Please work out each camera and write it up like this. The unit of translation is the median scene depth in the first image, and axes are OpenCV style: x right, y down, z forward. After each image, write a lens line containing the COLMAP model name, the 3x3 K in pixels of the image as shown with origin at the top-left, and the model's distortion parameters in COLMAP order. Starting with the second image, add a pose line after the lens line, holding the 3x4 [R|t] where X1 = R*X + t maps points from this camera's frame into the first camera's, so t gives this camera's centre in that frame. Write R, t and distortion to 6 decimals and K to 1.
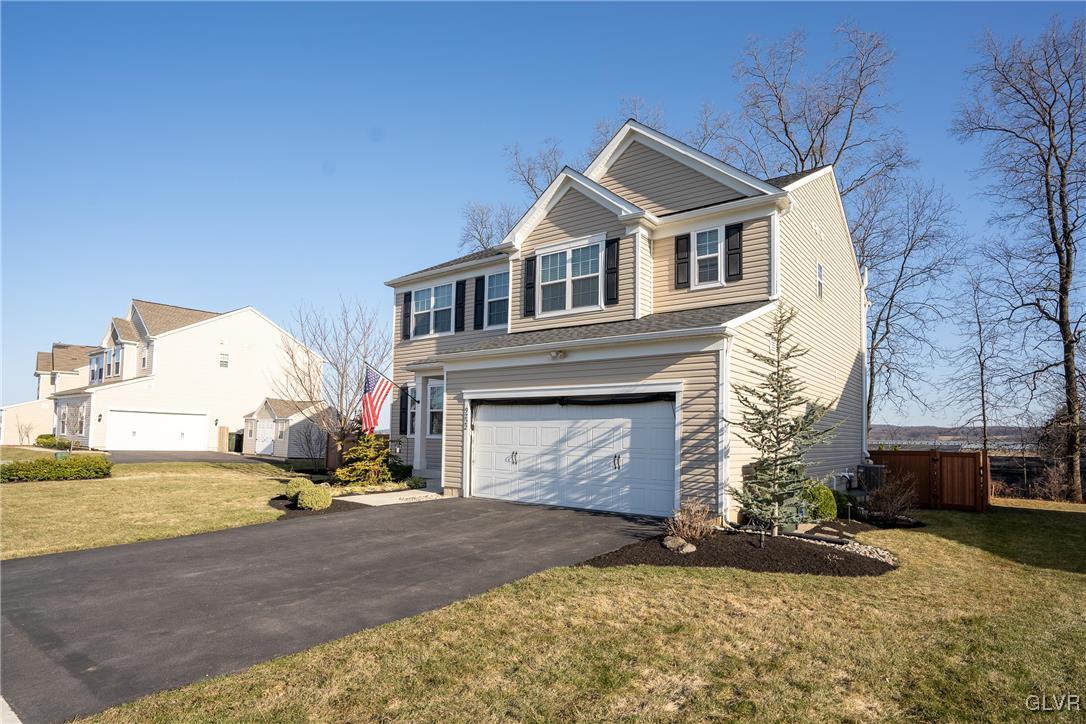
lens RADIAL K [[562.4, 0, 500.3], [0, 562.4, 384.2], [0, 0, 1]] dist [-0.048602, -0.000076]
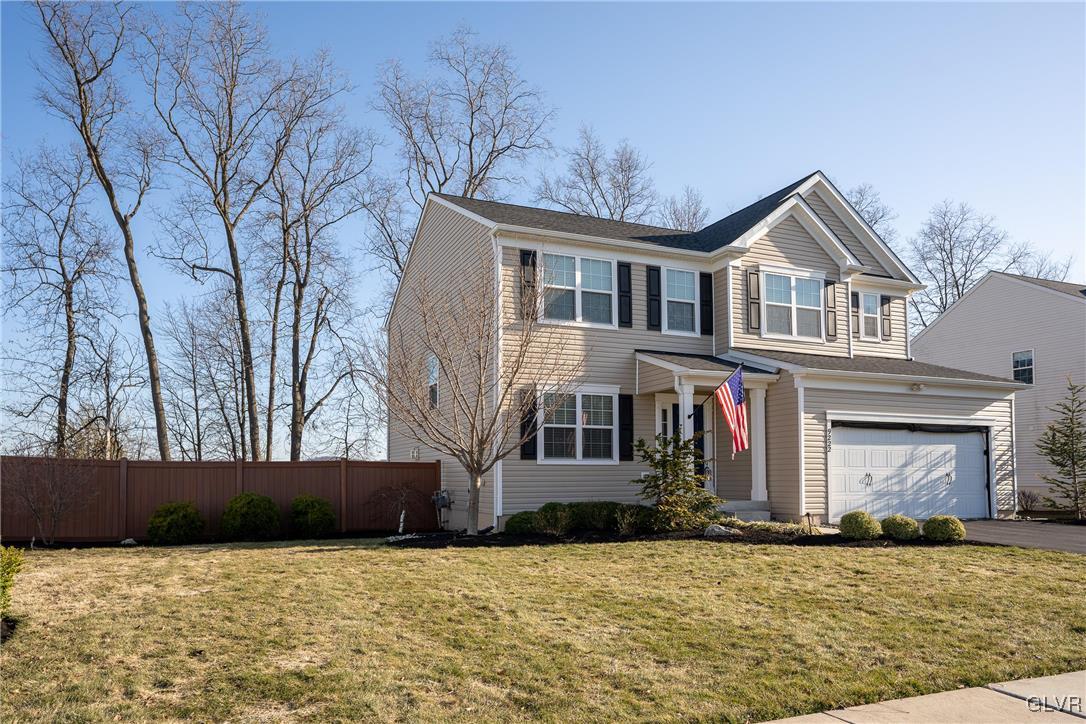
lens RADIAL K [[767.5, 0, 436.7], [0, 767.5, 408.2], [0, 0, 1]] dist [-0.004213, 0.001552]
pose [[0.499964, 0.064990, 0.863604, -1.415224], [-0.070589, 0.996921, -0.034156, 0.092042], [-0.863165, -0.043884, 0.503012, 0.870600]]
